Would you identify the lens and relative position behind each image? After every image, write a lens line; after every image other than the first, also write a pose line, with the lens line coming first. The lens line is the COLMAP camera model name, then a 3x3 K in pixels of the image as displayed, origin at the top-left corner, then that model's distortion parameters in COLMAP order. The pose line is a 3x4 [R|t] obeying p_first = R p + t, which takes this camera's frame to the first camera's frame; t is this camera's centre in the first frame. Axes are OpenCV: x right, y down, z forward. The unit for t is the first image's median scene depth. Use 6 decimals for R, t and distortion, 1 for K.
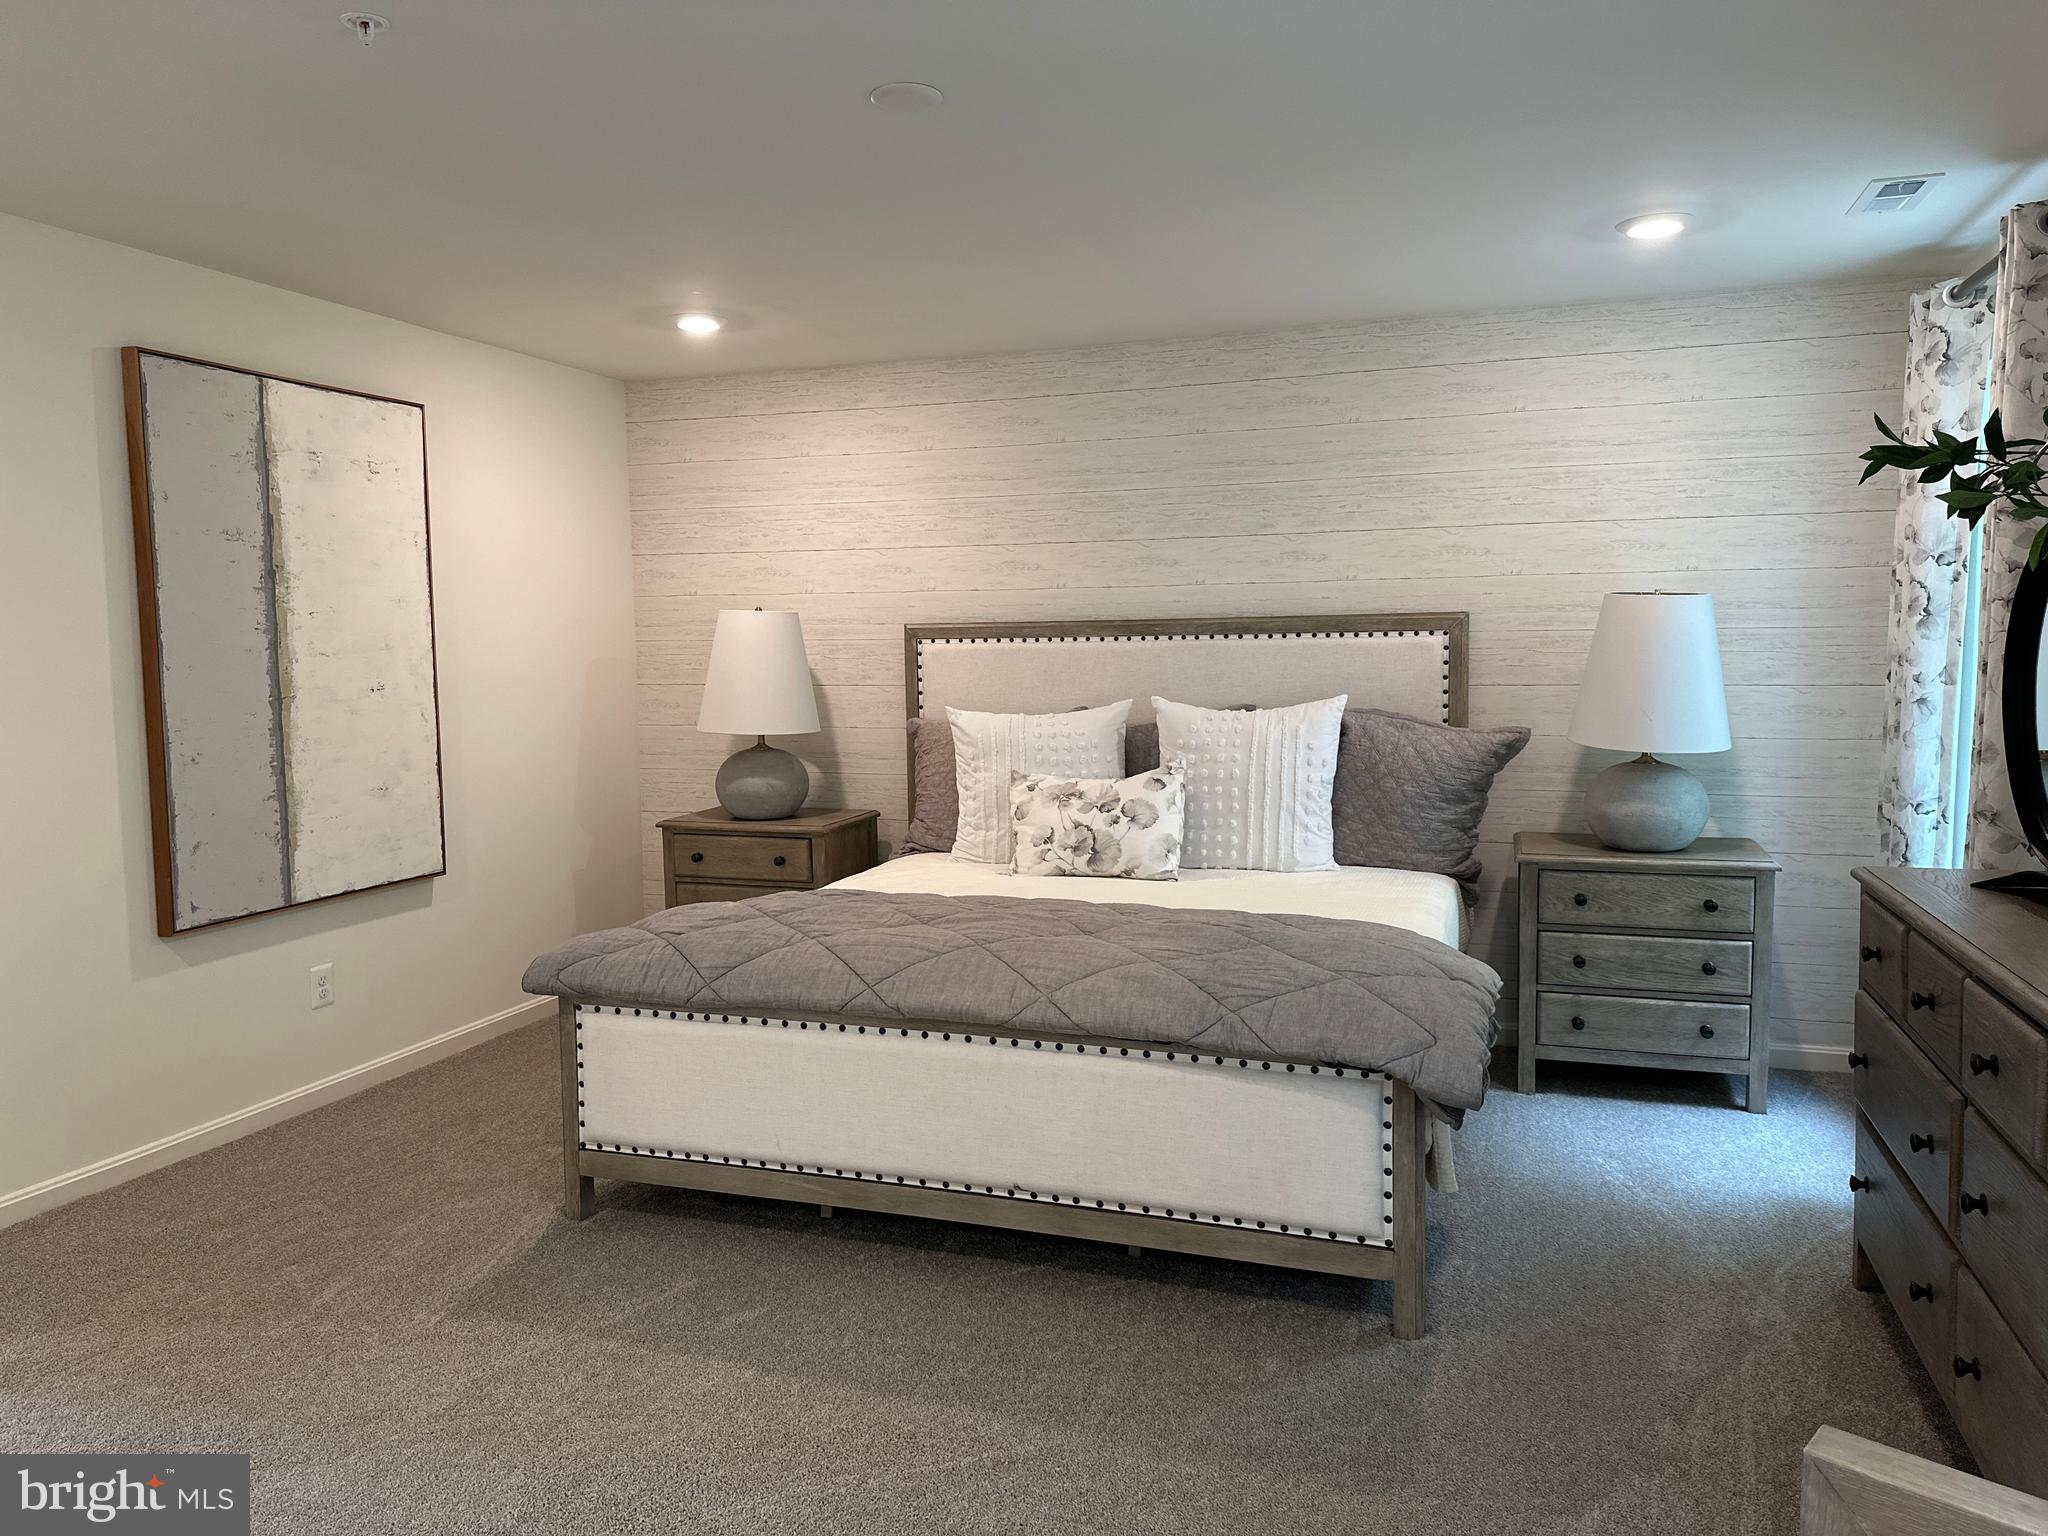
lens RADIAL K [[1359.8, 0, 1026.8], [0, 1359.8, 784.6], [0, 0, 1]] dist [0.011865, -0.005560]
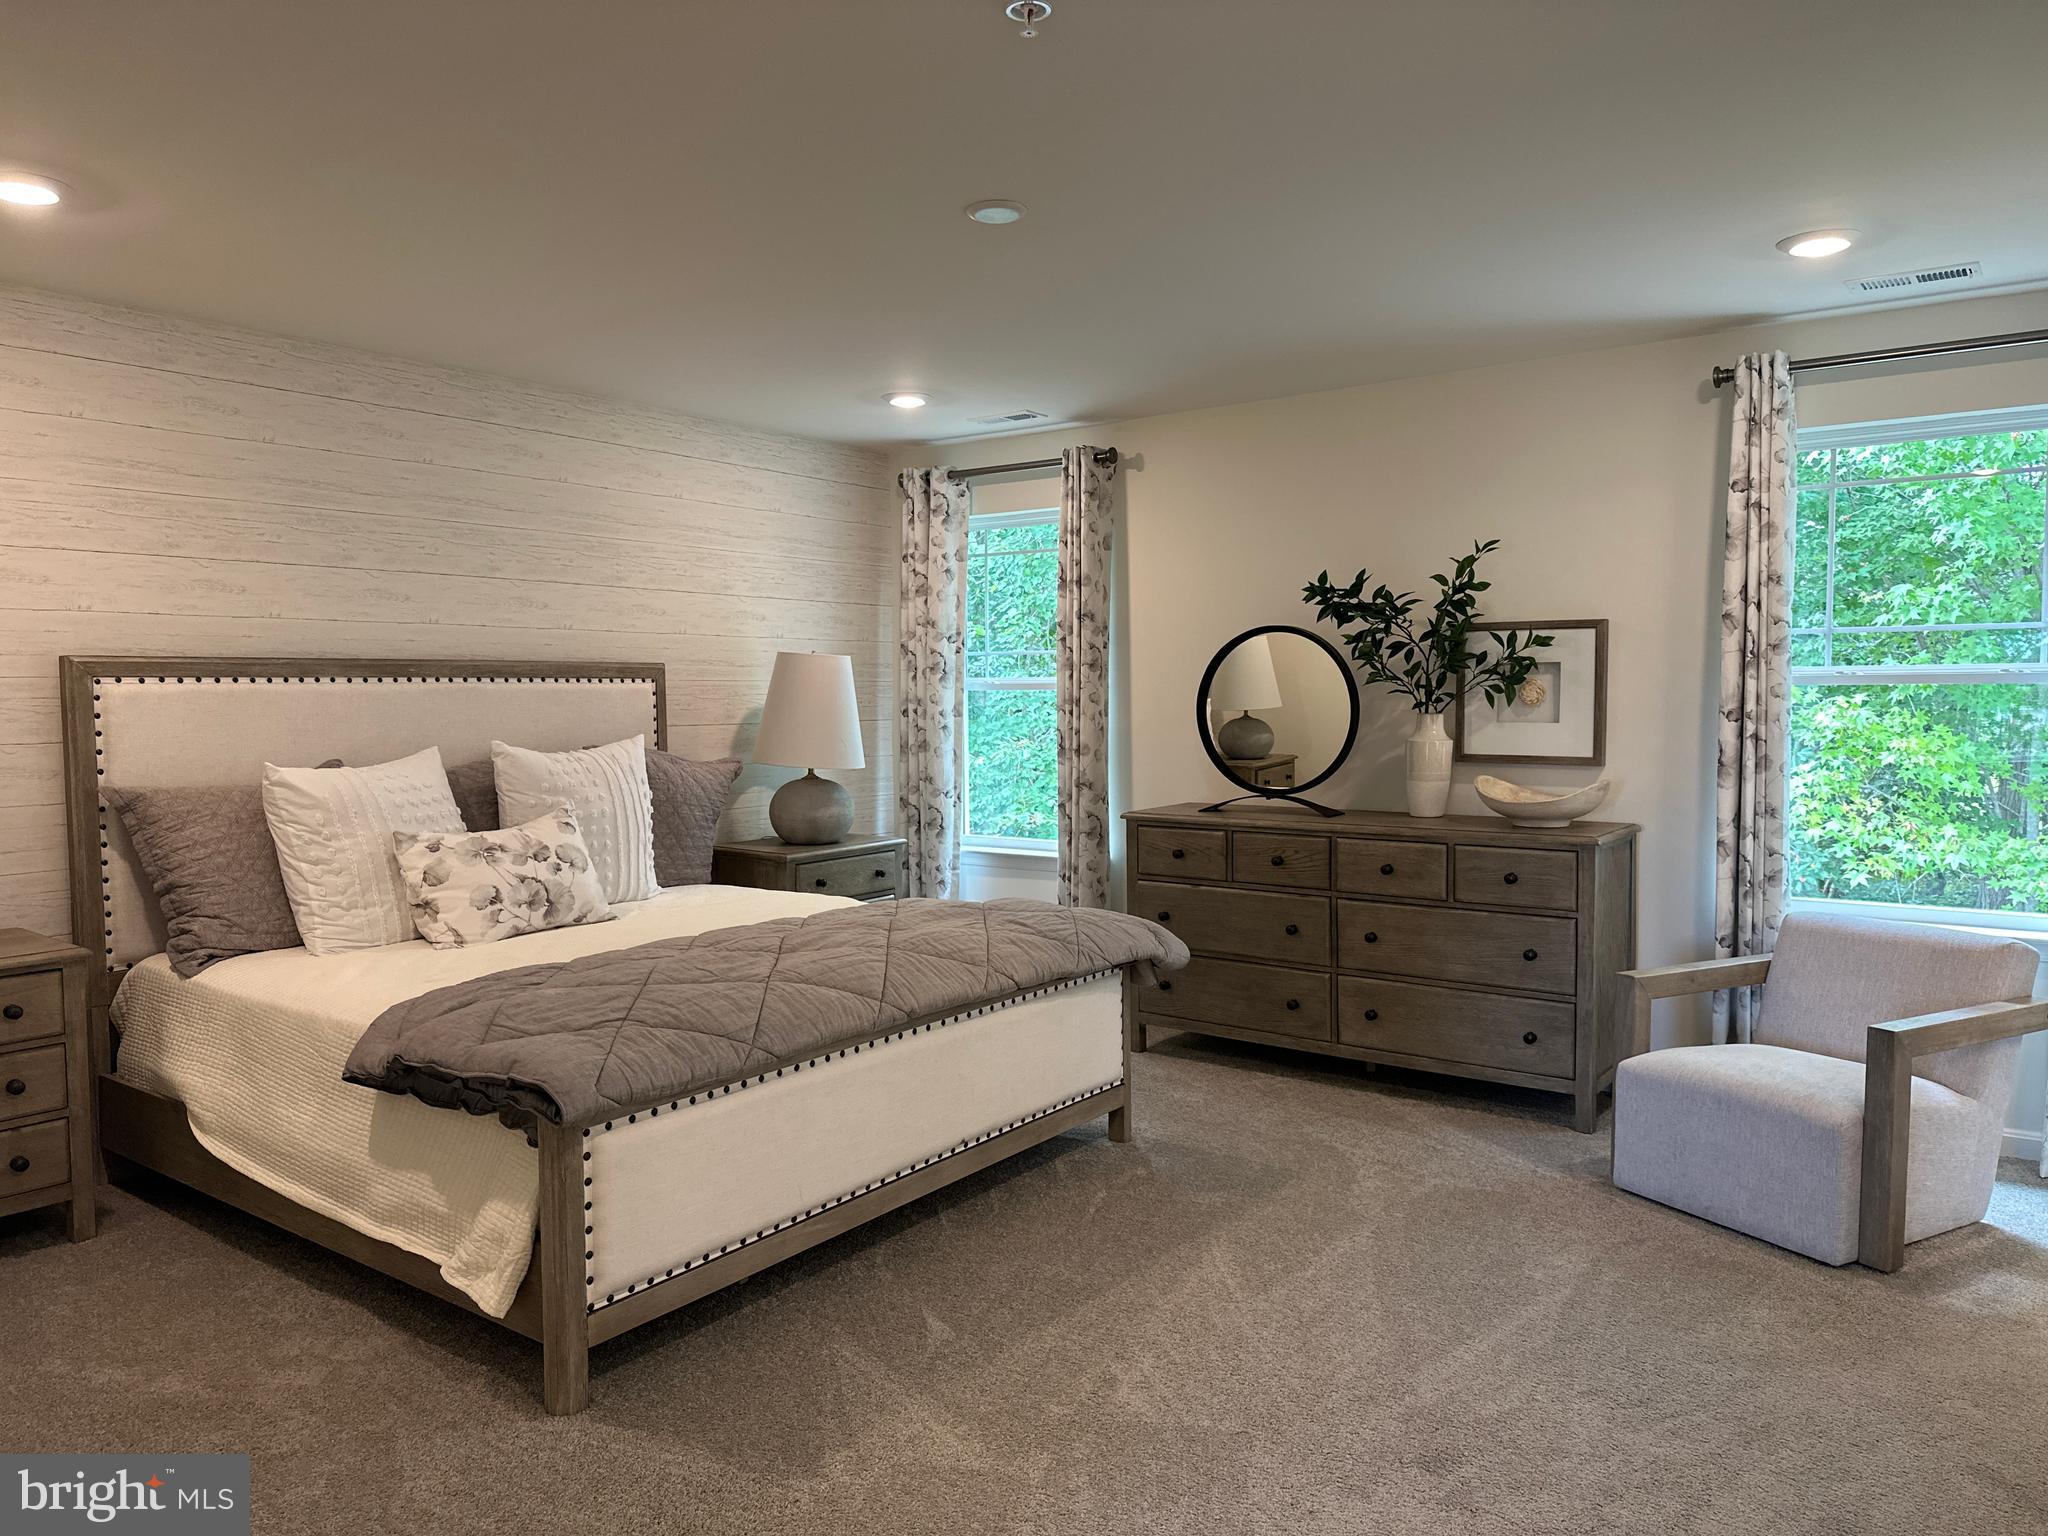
lens RADIAL K [[1434.8, 0, 1024.5], [0, 1434.8, 761.6], [0, 0, 1]] dist [0.067460, -0.065468]
pose [[0.287311, -0.042510, 0.956894, -0.783307], [0.090120, 0.995783, 0.017178, -0.035564], [-0.953588, 0.081300, 0.289930, 0.355995]]
